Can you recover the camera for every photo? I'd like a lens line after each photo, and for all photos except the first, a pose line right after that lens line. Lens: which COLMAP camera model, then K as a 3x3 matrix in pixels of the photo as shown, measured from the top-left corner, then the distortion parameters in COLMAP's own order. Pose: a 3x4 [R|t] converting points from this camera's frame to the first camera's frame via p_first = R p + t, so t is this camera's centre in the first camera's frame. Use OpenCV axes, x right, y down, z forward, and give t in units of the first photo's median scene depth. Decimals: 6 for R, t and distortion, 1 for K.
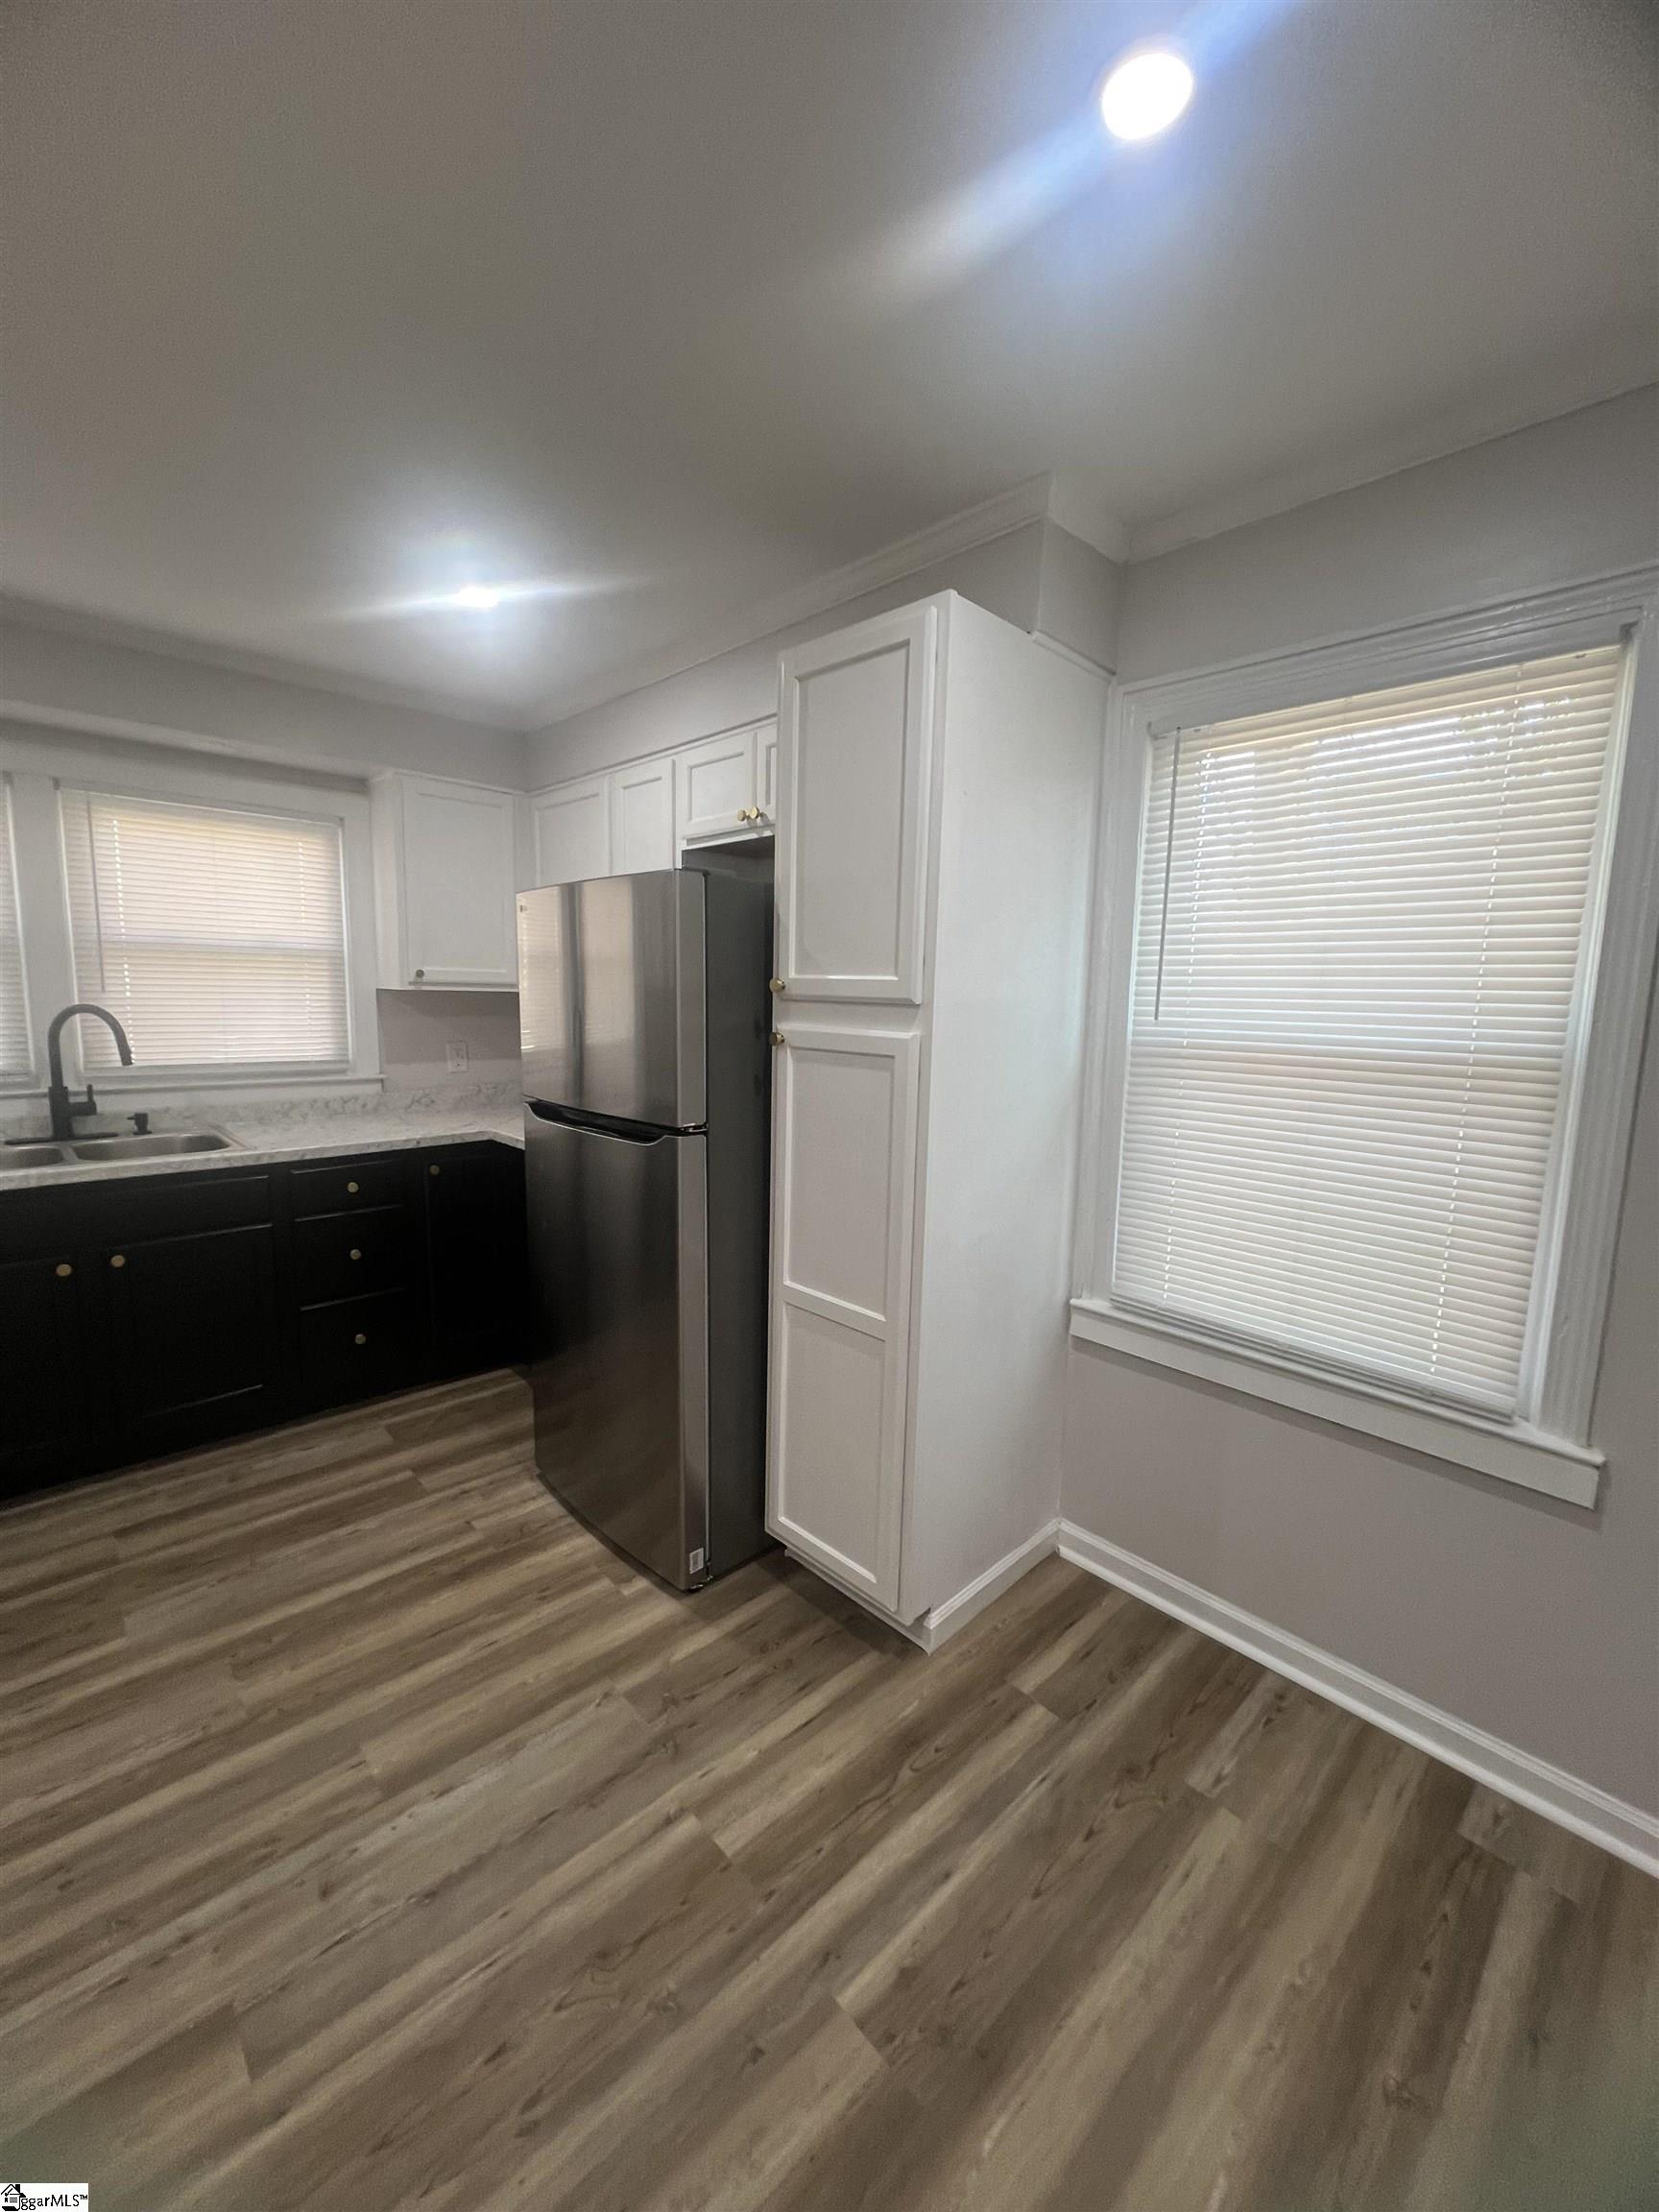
lens RADIAL K [[926.1, 0, 826.7], [0, 926.1, 1097.3], [0, 0, 1]] dist [0.016277, 0.000095]
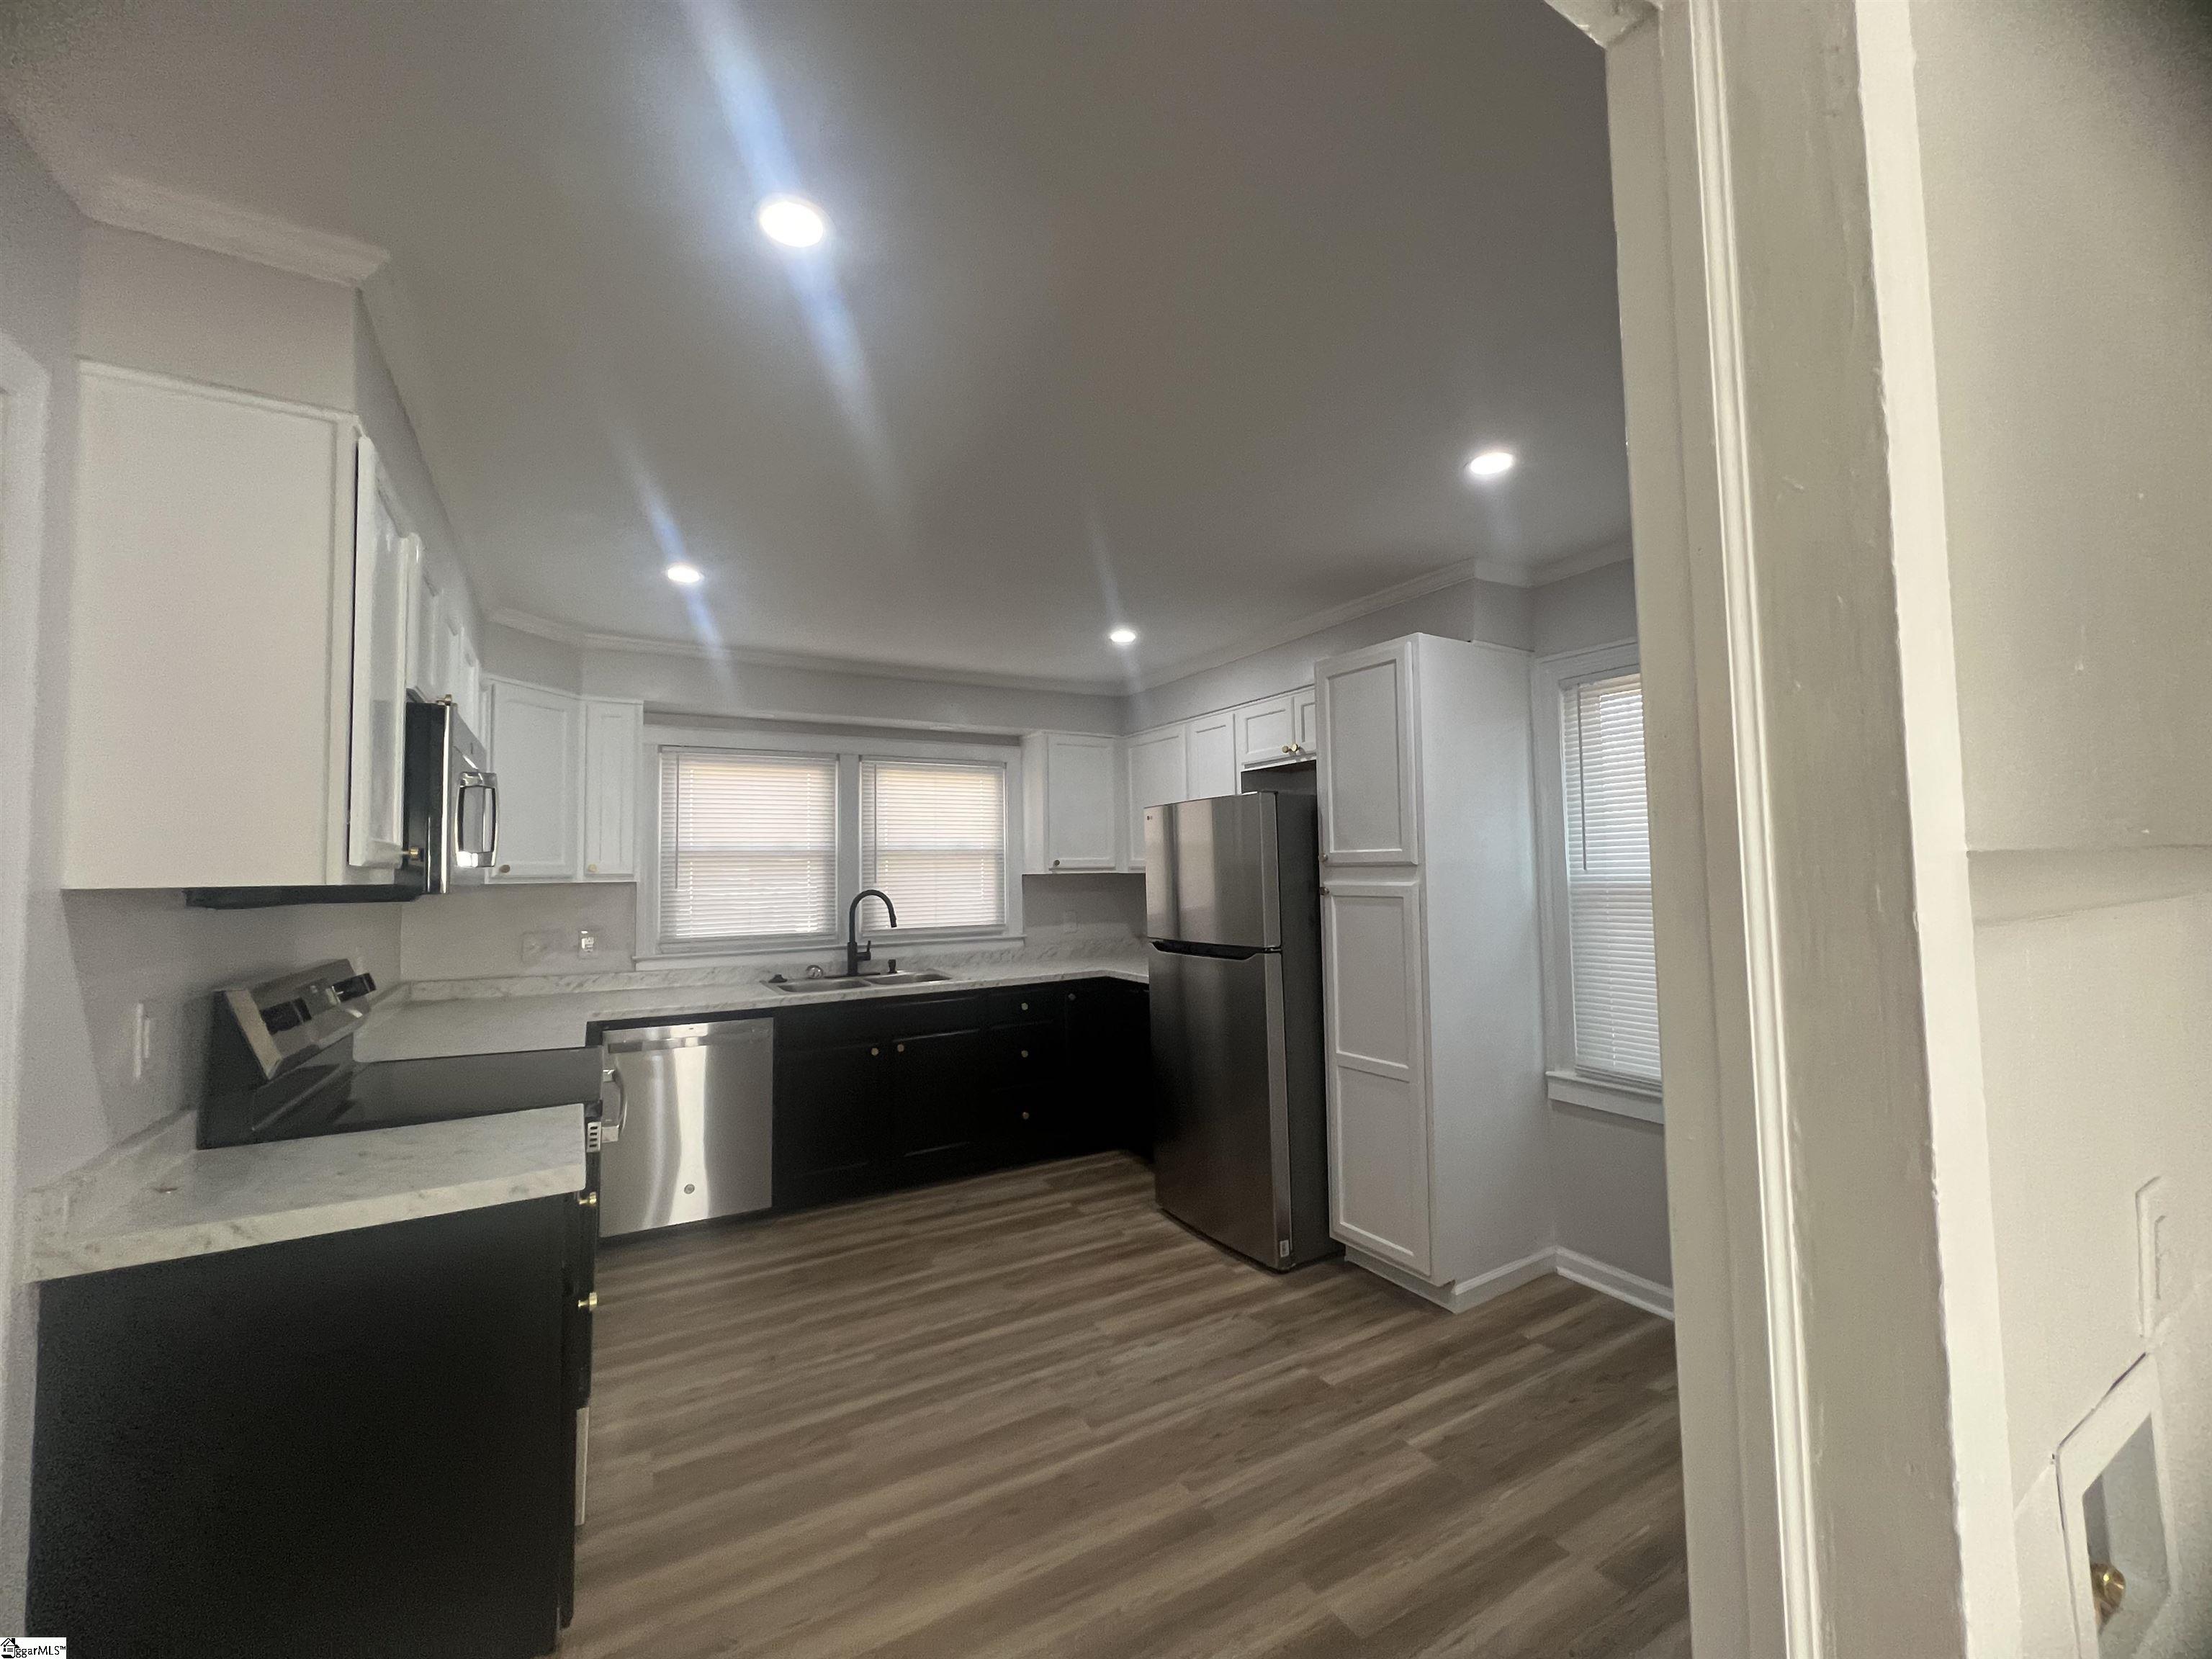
lens RADIAL K [[891.5, 0, 1101.2], [0, 891.5, 824.6], [0, 0, 1]] dist [0.001801, -0.000062]
pose [[0.970159, -0.052467, -0.236725, -0.052512], [0.012098, 0.985566, -0.168858, 0.072369], [0.242167, 0.160956, 0.956791, -0.531703]]
